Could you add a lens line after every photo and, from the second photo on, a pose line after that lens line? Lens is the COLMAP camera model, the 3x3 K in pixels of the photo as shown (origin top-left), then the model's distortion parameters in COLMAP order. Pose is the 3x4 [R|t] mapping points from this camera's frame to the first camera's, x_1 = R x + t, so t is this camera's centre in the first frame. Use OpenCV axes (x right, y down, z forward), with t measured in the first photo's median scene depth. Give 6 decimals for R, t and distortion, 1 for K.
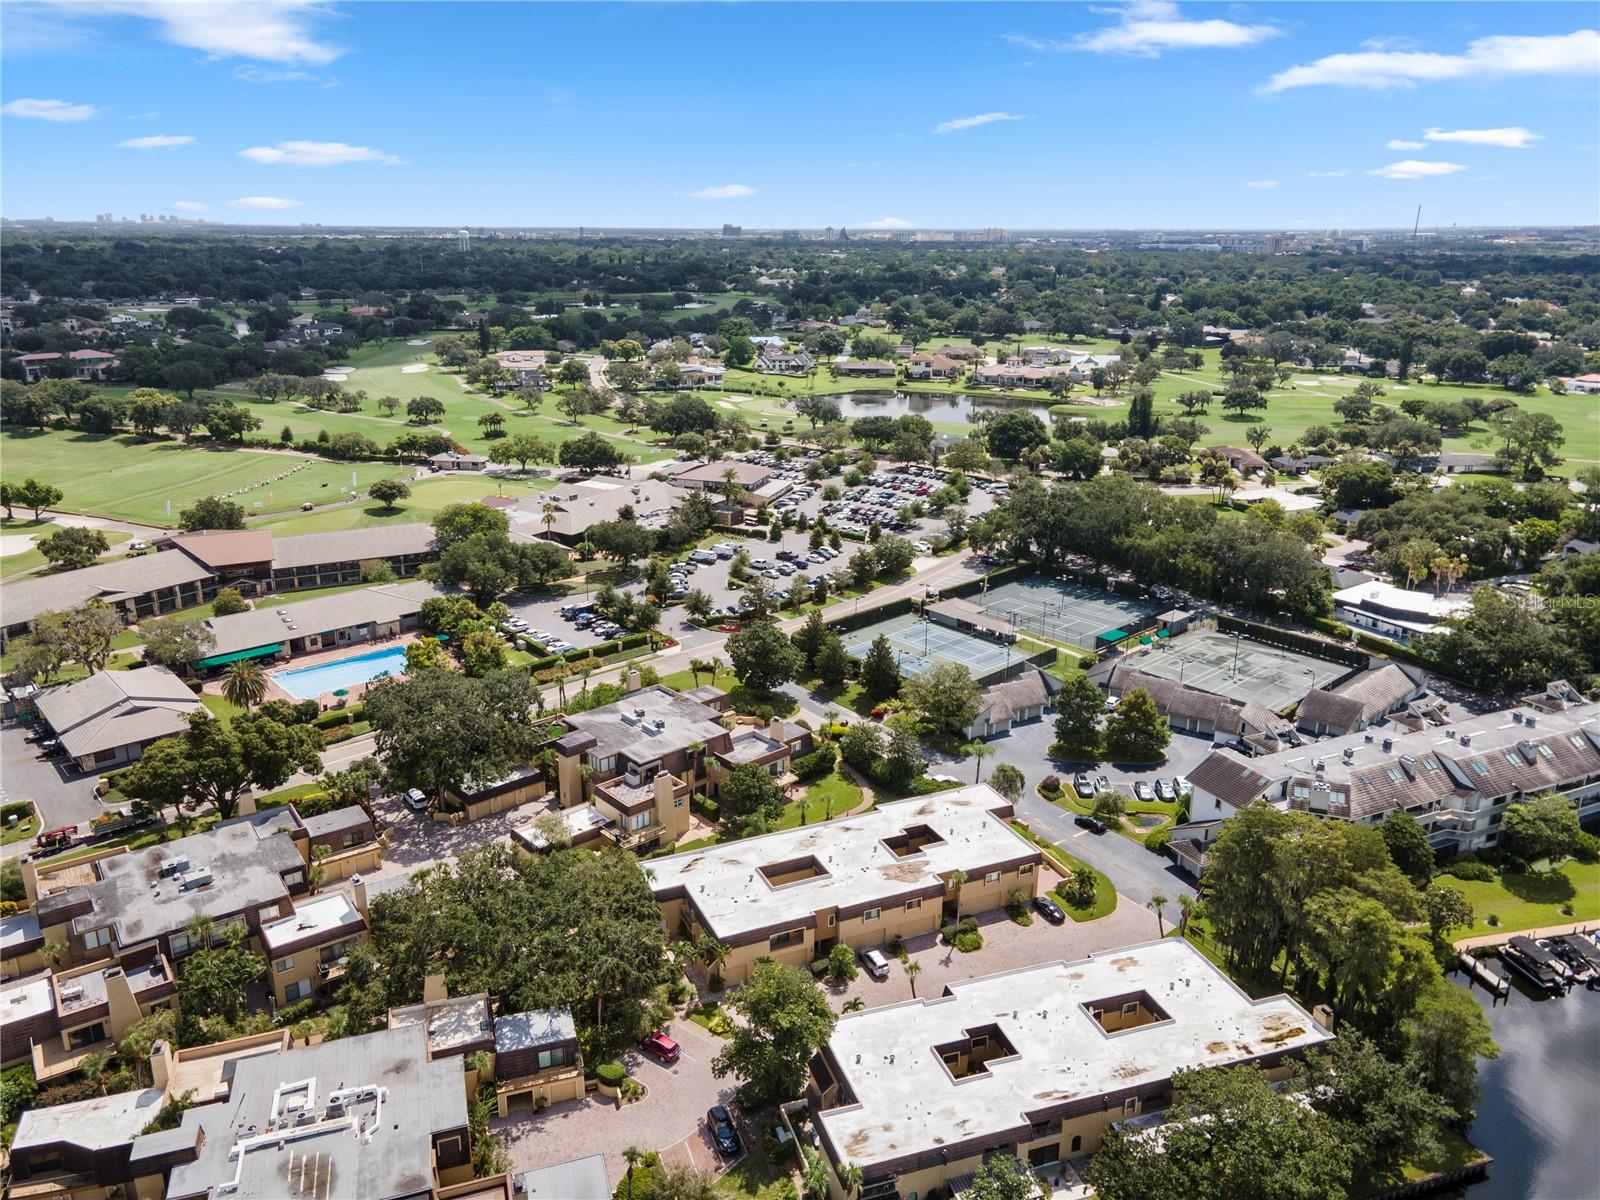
lens RADIAL K [[1175.9, 0, 796.8], [0, 1175.9, 605.6], [0, 0, 1]] dist [0.043340, 0.014173]
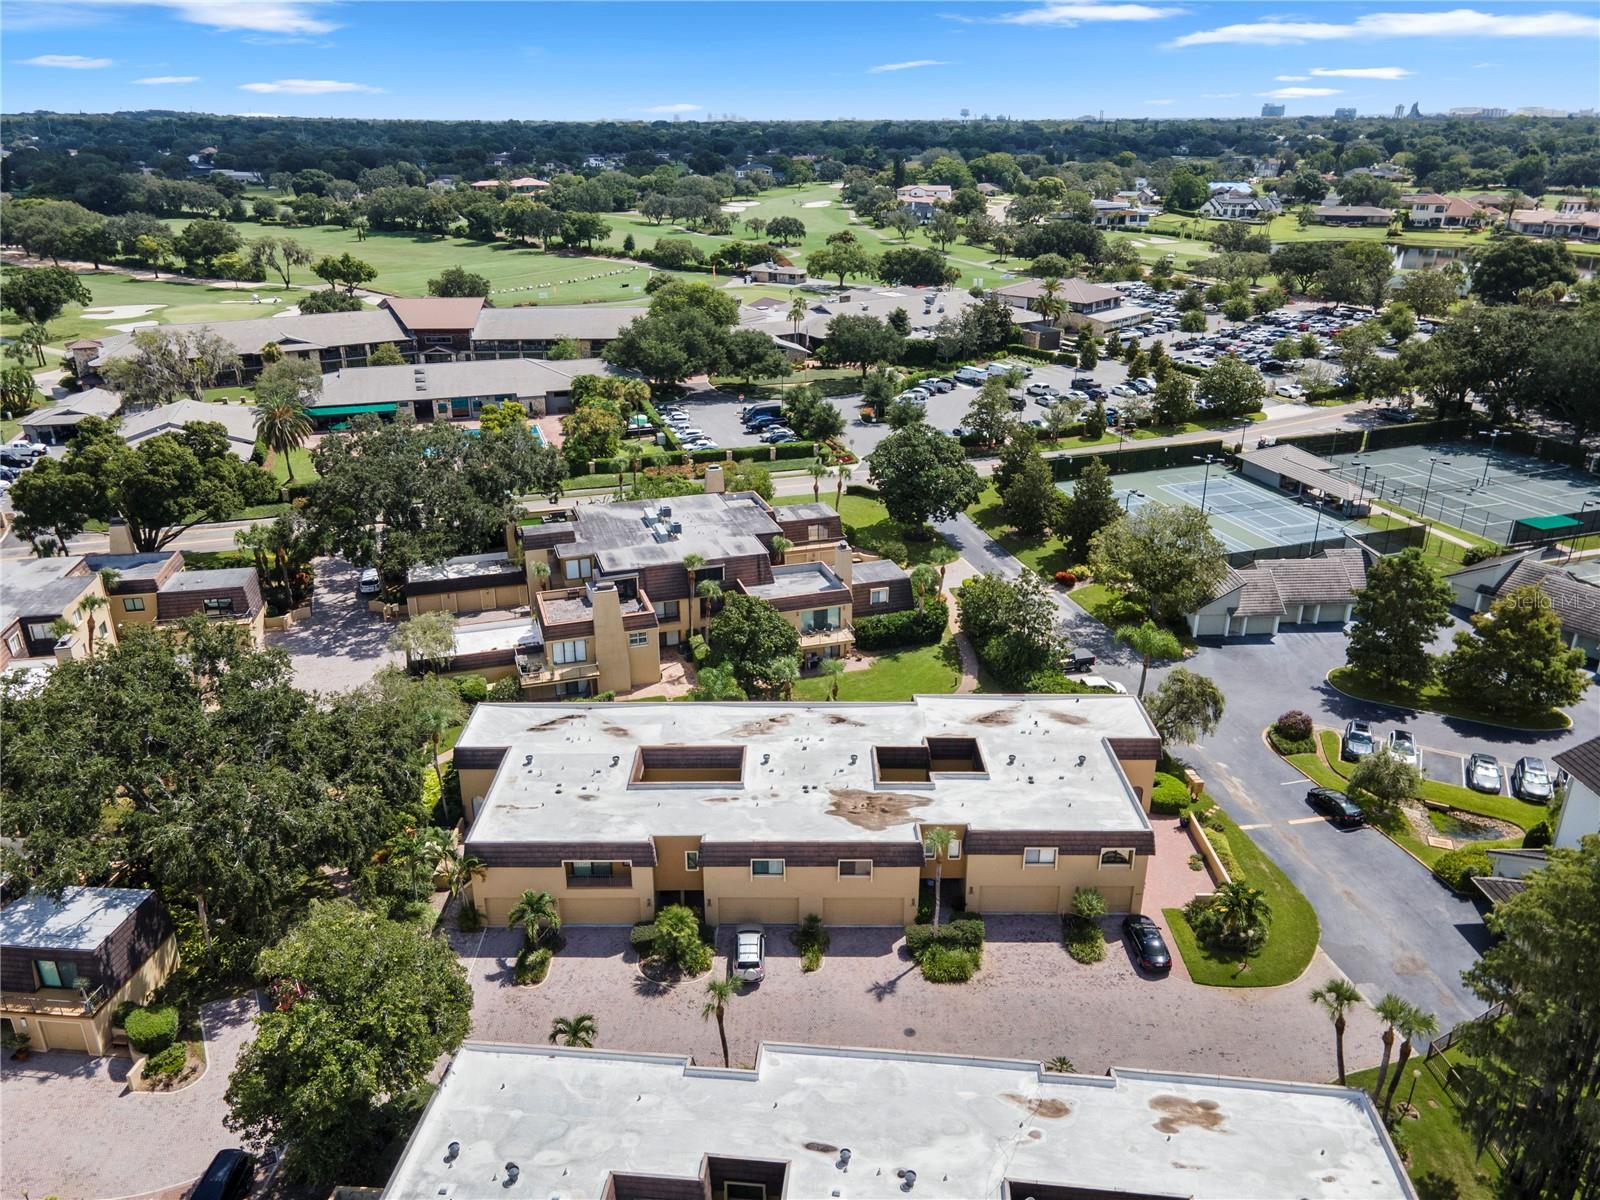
lens RADIAL K [[1175.9, 0, 800.1], [0, 1175.9, 596.5], [0, 0, 1]] dist [0.043340, 0.014173]
pose [[0.914542, 0.148727, -0.376156, 0.162015], [-0.122531, 0.988118, 0.092781, 0.053550], [0.385486, -0.038761, 0.921899, 0.316132]]
